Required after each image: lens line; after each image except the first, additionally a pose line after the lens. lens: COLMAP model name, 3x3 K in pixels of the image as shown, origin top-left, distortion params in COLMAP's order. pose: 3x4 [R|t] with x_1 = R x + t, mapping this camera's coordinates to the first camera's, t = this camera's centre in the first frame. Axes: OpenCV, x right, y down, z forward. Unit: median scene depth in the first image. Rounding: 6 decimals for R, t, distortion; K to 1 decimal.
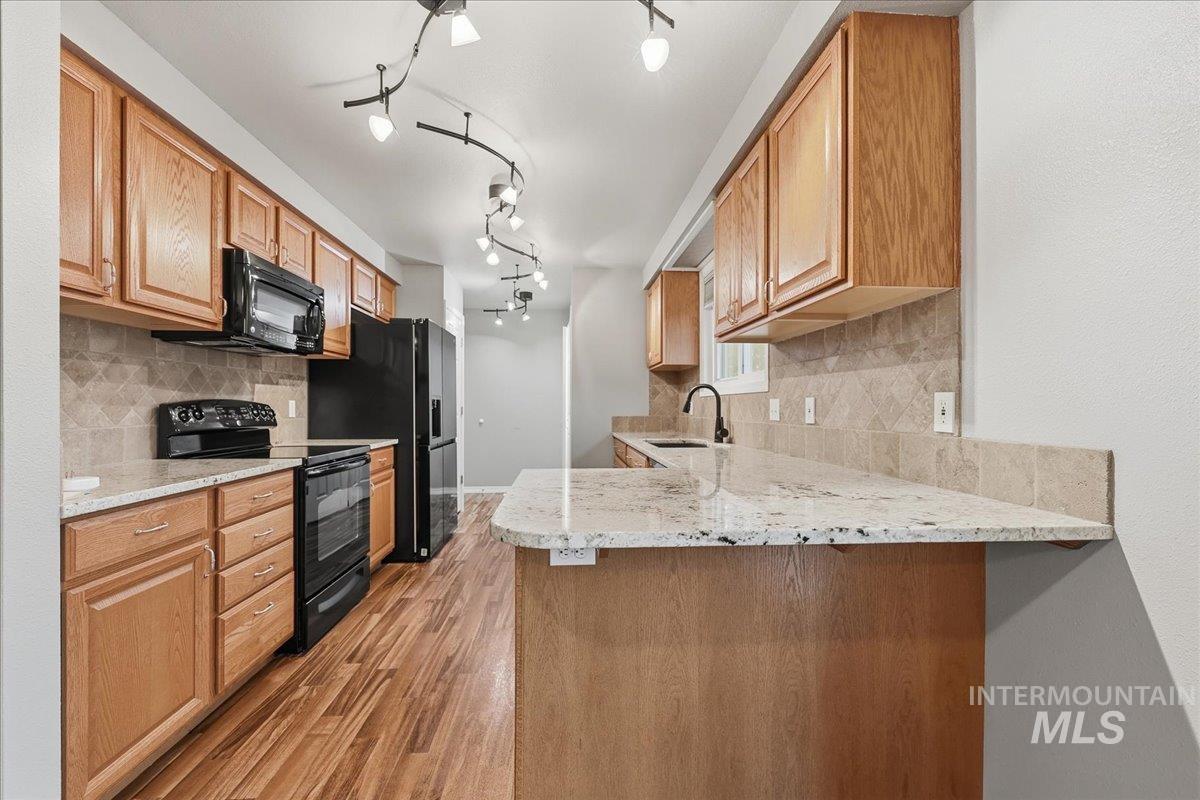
lens RADIAL K [[522.9, 0, 596.5], [0, 522.9, 409.6], [0, 0, 1]] dist [-0.000578, 0.000000]
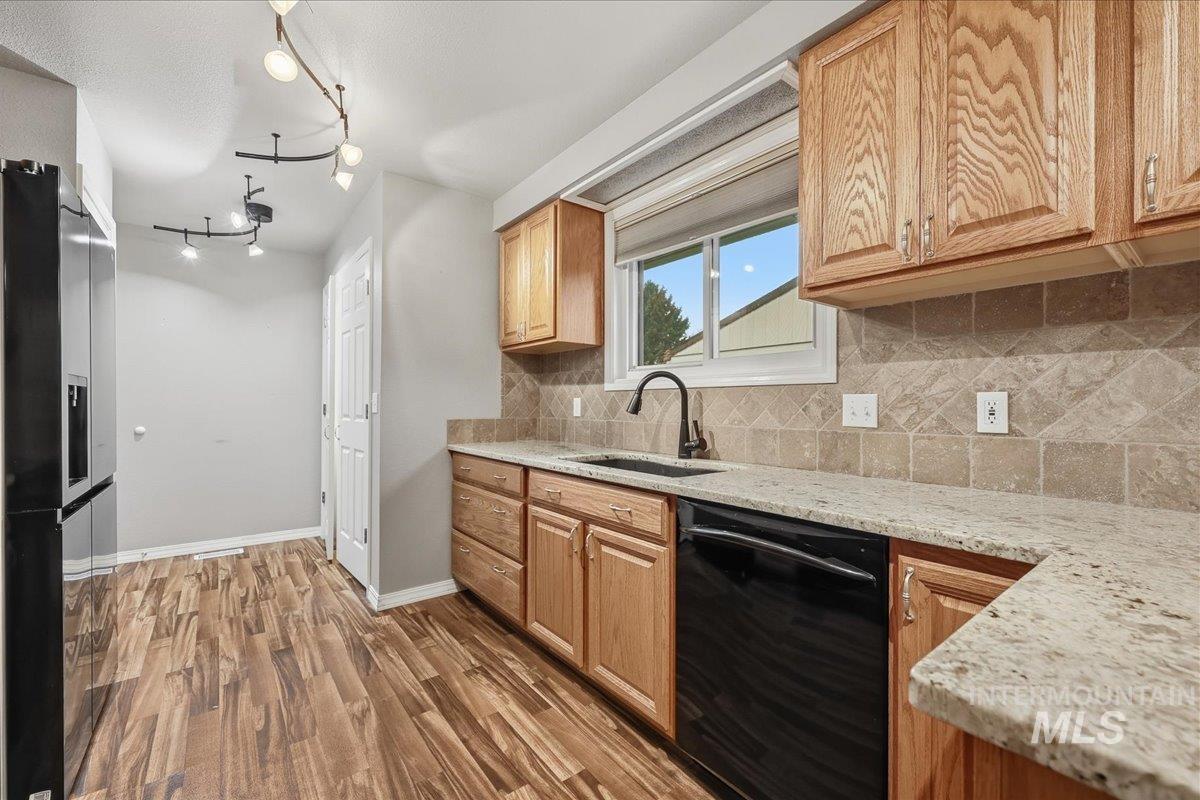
lens RADIAL K [[498.9, 0, 595.4], [0, 498.9, 404.5], [0, 0, 1]] dist [0.000138, 0.000074]
pose [[0.821221, 0.002297, 0.570606, -0.272452], [0.000400, 0.999989, -0.004601, -0.003805], [-0.570611, 0.004007, 0.821211, 0.633983]]
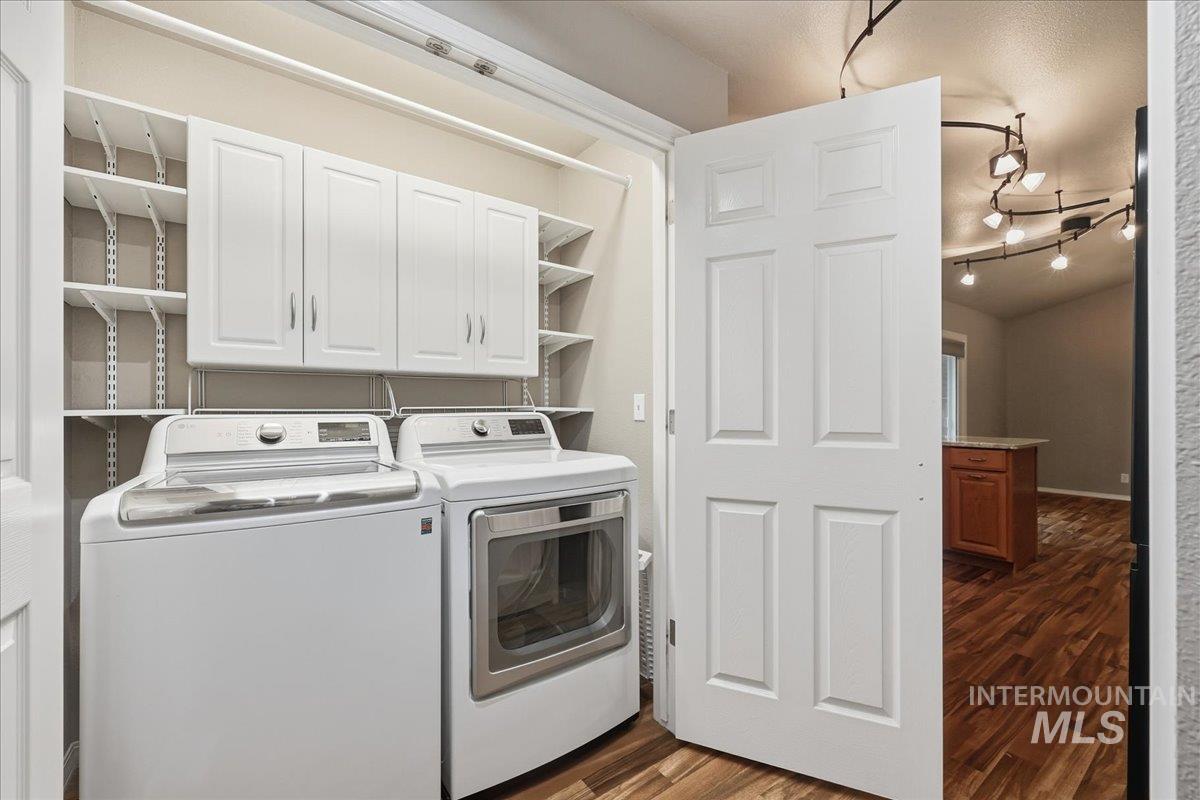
lens RADIAL K [[498.9, 0, 595.4], [0, 498.9, 404.5], [0, 0, 1]] dist [0.000138, 0.000074]
pose [[-0.561351, 0.005312, 0.827561, -0.520752], [0.004978, 0.999983, -0.003042, -0.016600], [-0.827563, 0.002412, -0.561367, 2.192817]]
